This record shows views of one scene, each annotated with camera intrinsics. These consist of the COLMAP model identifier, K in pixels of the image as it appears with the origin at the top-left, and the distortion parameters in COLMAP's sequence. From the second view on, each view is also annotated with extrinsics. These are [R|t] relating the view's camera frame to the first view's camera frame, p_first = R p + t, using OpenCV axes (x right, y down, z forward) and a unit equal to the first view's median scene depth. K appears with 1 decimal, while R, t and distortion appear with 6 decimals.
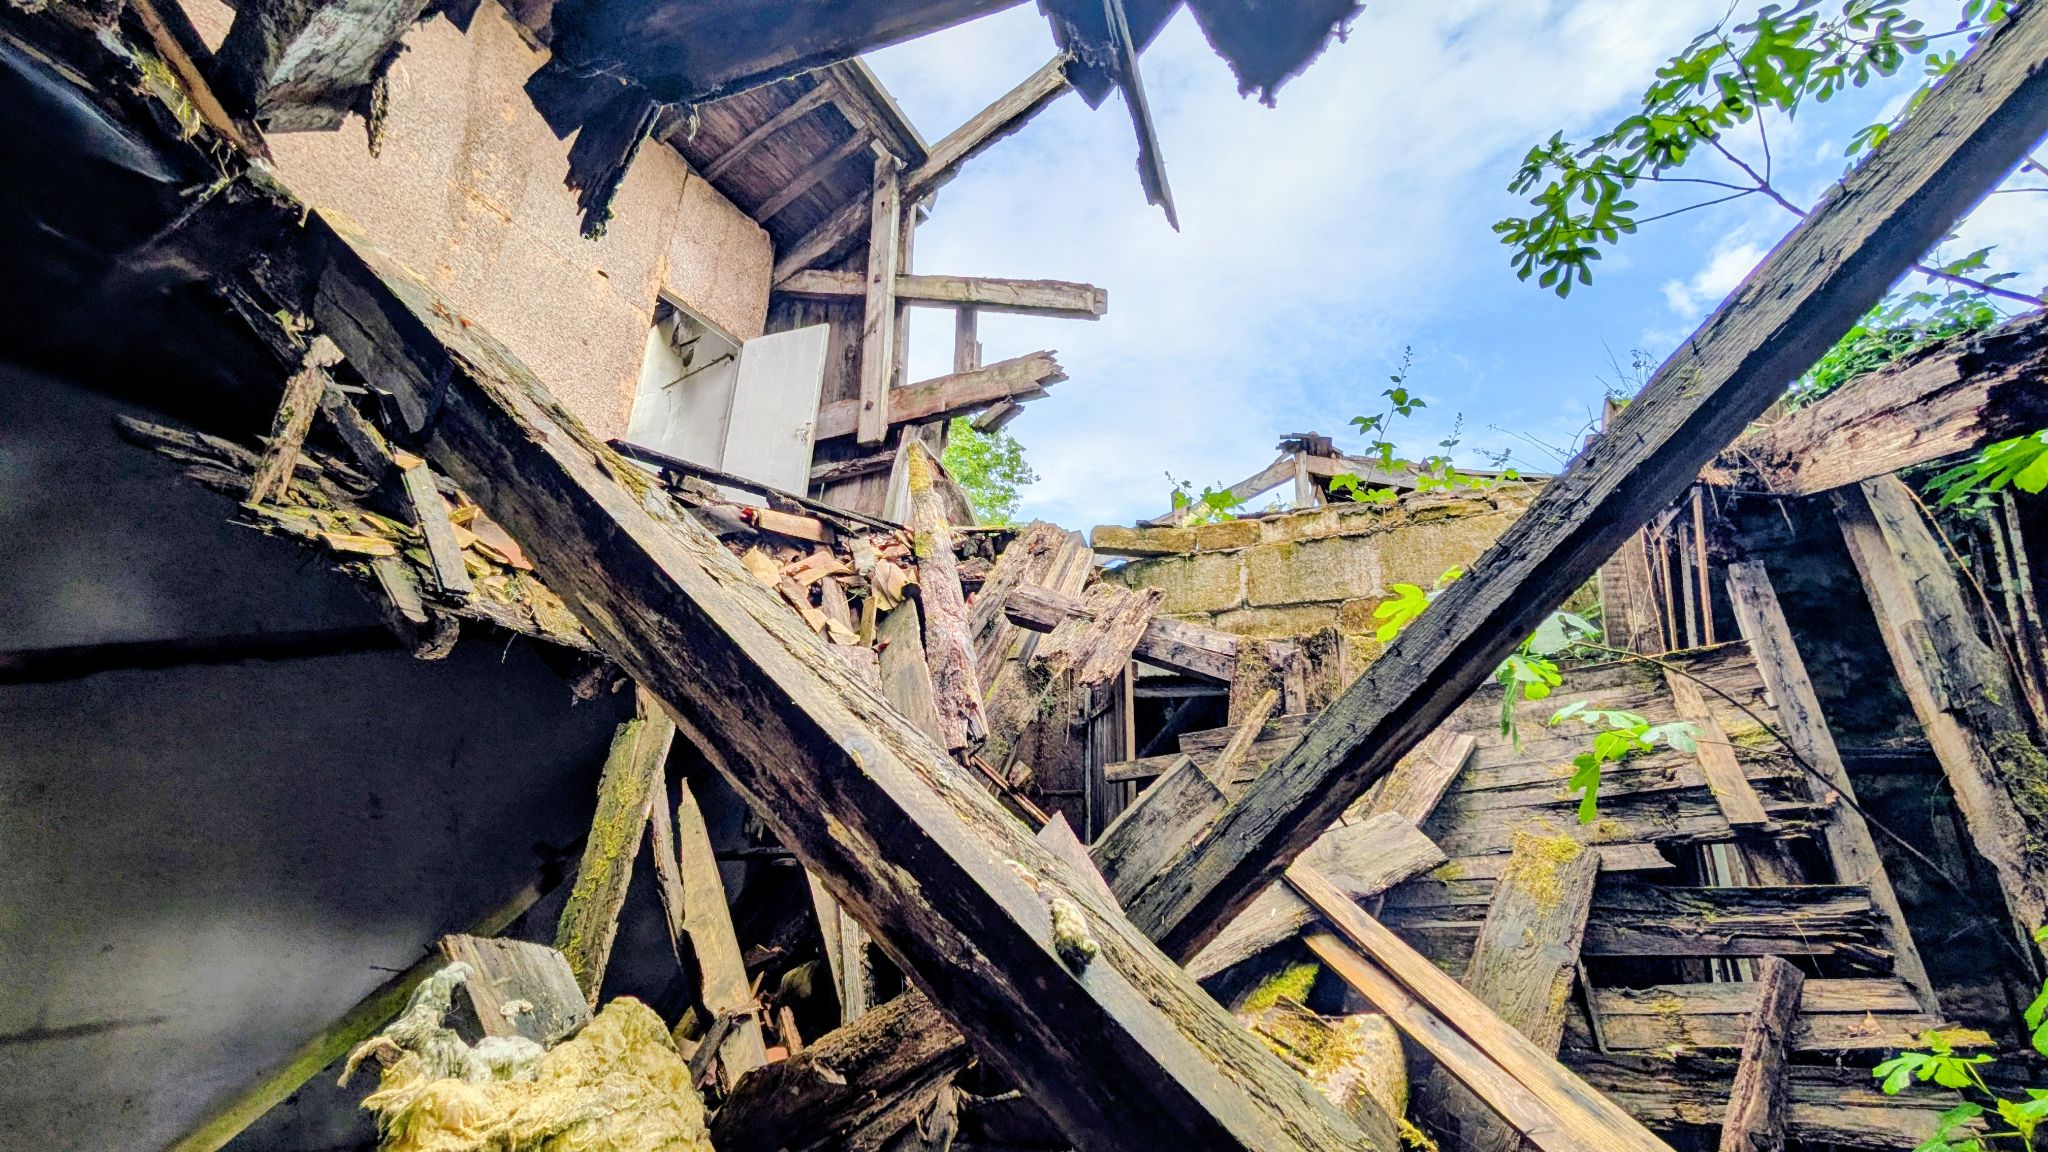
lens RADIAL K [[760.6, 0, 1018.1], [0, 760.6, 591.1], [0, 0, 1]] dist [-0.001489, -0.000096]
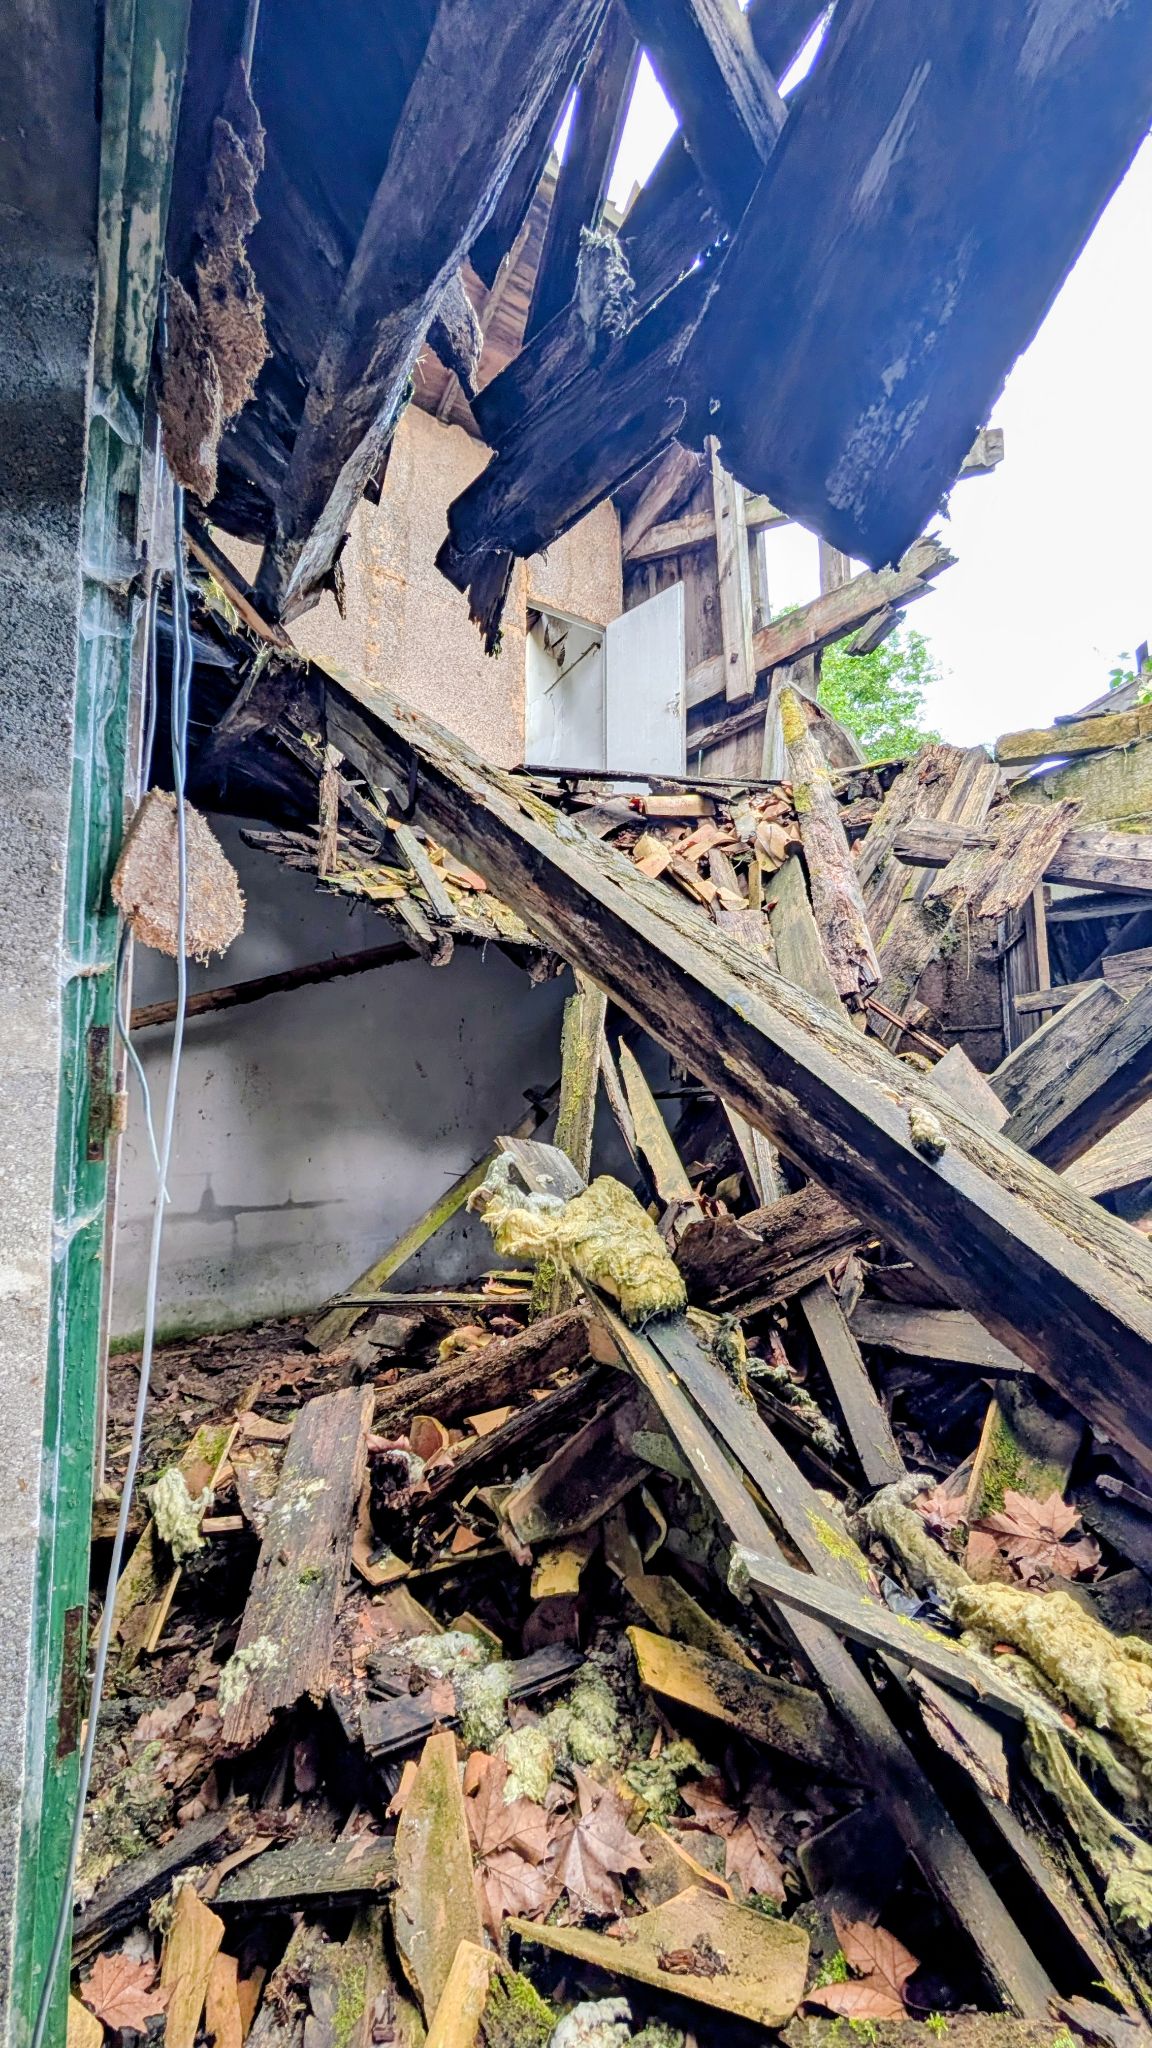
lens RADIAL K [[760.6, 0, 569.4], [0, 760.6, 1023.0], [0, 0, 1]] dist [-0.001489, -0.000096]
pose [[0.889120, -0.070183, -0.452262, 0.057988], [0.171581, 0.967216, 0.187223, -0.024746], [0.424295, -0.244063, 0.872013, -0.128973]]
